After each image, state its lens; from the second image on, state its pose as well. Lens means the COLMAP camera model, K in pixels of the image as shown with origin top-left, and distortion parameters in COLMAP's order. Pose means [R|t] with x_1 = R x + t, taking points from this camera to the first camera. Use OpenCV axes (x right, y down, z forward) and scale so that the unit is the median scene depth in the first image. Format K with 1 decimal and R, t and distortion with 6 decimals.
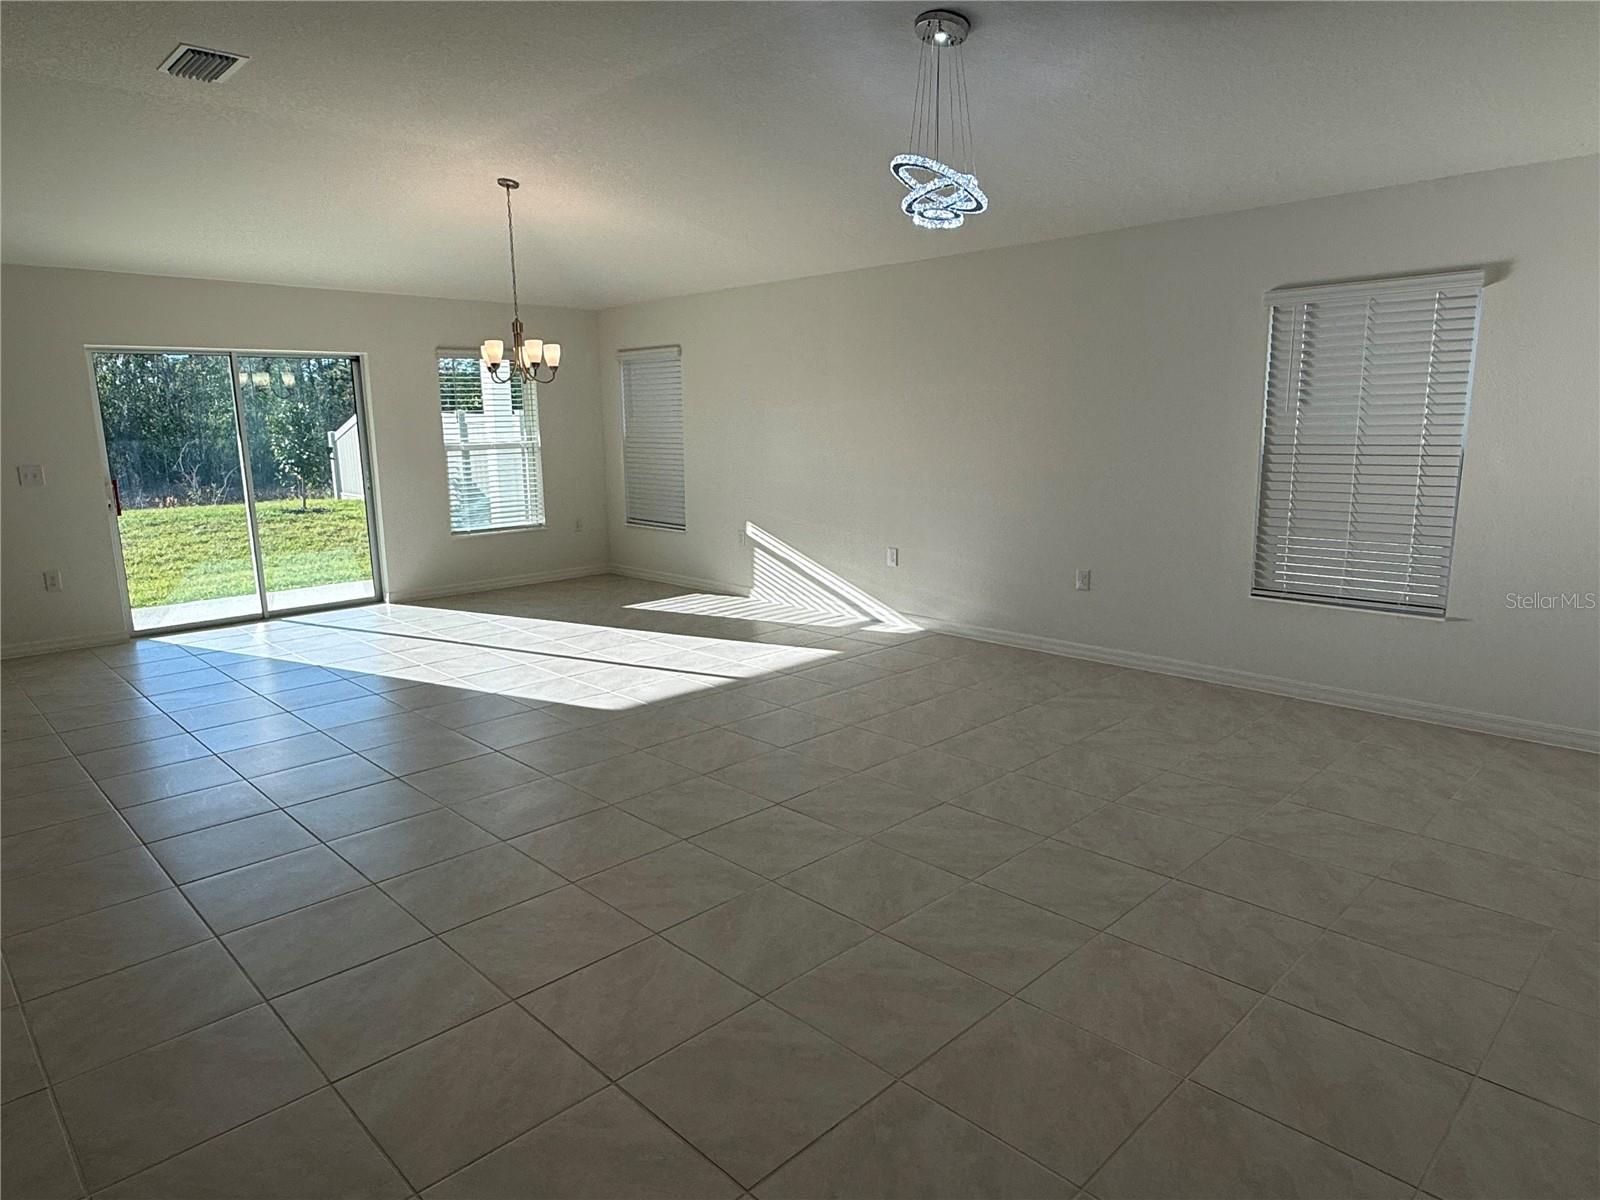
lens RADIAL K [[986.5, 0, 800.1], [0, 986.5, 602.1], [0, 0, 1]] dist [-0.001482, -0.000755]
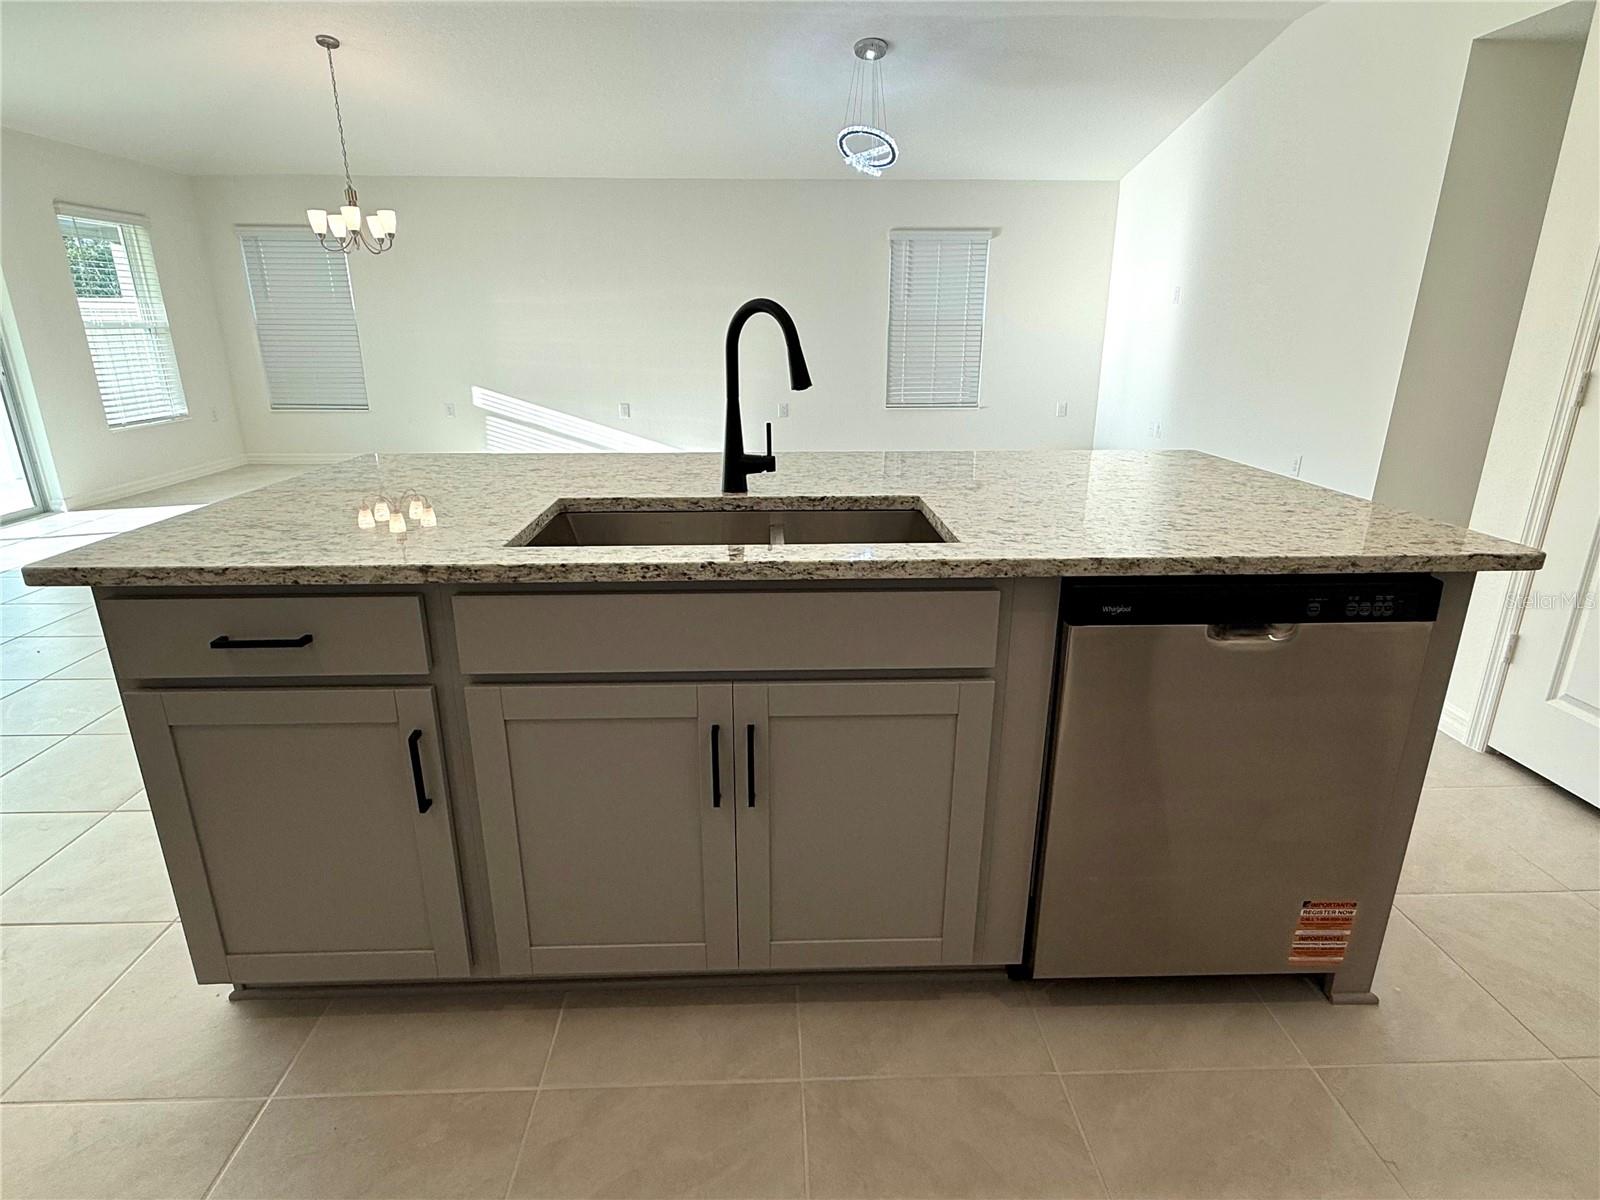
lens RADIAL K [[837.5, 0, 796.0], [0, 837.5, 595.8], [0, 0, 1]] dist [0.002986, -0.000207]
pose [[0.672361, -0.214344, 0.708510, -0.522221], [0.128505, 0.976424, 0.173446, 0.027233], [-0.728983, -0.025571, 0.684054, 0.043361]]
